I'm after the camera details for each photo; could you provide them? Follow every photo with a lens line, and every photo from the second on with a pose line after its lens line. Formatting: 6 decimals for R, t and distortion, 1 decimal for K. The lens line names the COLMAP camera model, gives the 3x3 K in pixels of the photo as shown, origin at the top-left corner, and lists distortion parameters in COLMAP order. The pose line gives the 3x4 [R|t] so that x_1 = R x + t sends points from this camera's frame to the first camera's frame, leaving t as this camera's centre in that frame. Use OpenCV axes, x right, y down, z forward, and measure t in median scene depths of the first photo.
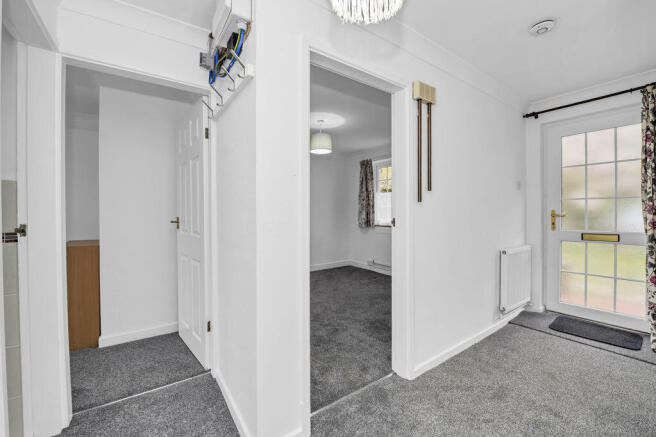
lens RADIAL K [[271.5, 0, 329.5], [0, 271.5, 214.2], [0, 0, 1]] dist [0.003657, -0.000129]
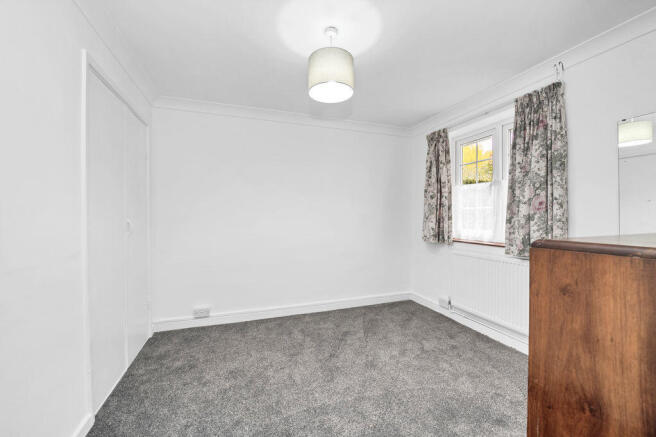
lens RADIAL K [[271.5, 0, 327.0], [0, 271.5, 217.3], [0, 0, 1]] dist [0.003657, -0.000129]
pose [[0.963532, 0.005451, -0.267537, 0.061750], [-0.006550, 0.999973, -0.003215, -0.004541], [0.267513, 0.004850, 0.963542, 0.357467]]
